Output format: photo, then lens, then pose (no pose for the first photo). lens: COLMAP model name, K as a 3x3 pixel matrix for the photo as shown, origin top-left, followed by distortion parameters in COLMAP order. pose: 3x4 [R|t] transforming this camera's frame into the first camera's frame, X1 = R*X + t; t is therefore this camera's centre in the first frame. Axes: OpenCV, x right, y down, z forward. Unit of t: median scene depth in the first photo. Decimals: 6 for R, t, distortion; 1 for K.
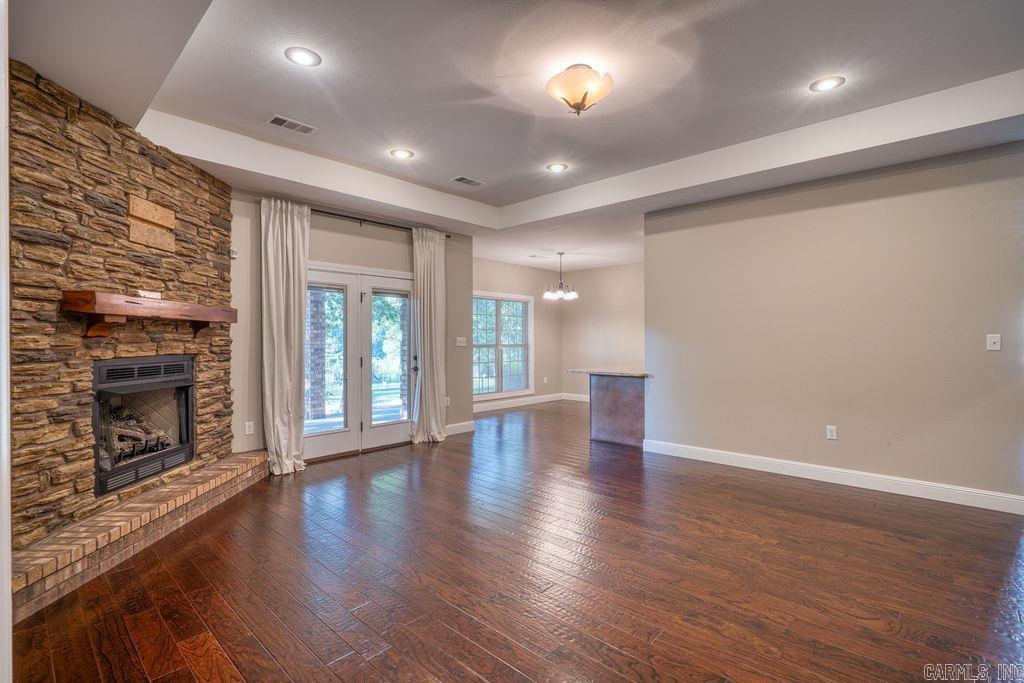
lens RADIAL K [[475.2, 0, 515.0], [0, 475.2, 341.3], [0, 0, 1]] dist [-0.001188, -0.007048]
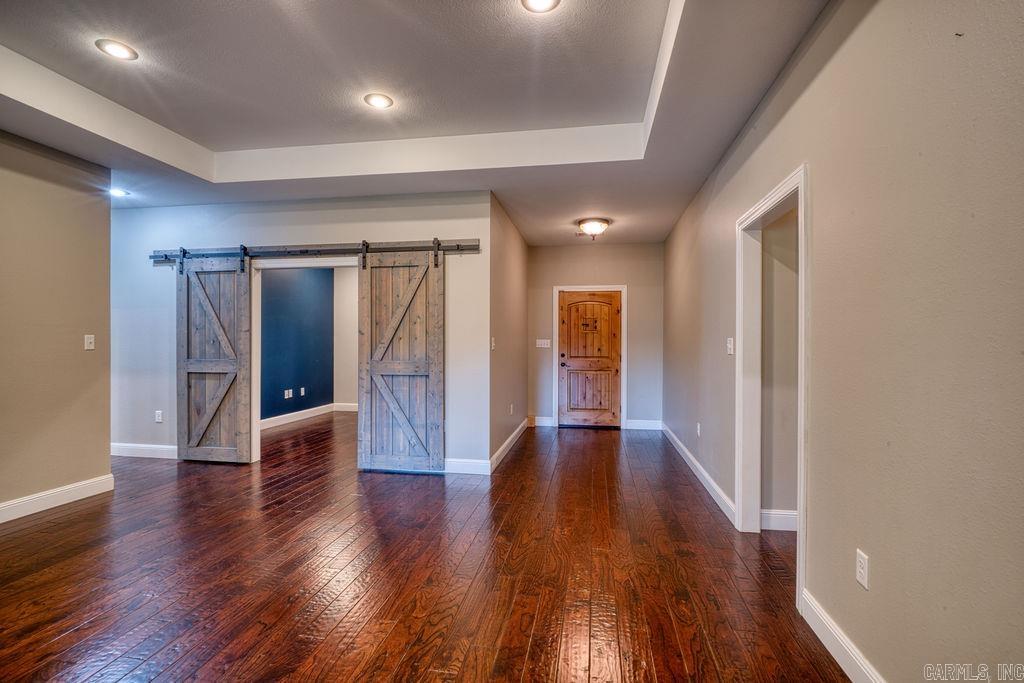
lens RADIAL K [[475.2, 0, 515.0], [0, 475.2, 341.3], [0, 0, 1]] dist [-0.001188, -0.007048]
pose [[-0.553940, 0.003814, 0.832548, -0.379751], [0.000272, 0.999990, -0.004400, 0.004049], [-0.832557, -0.002211, -0.553936, 0.687621]]
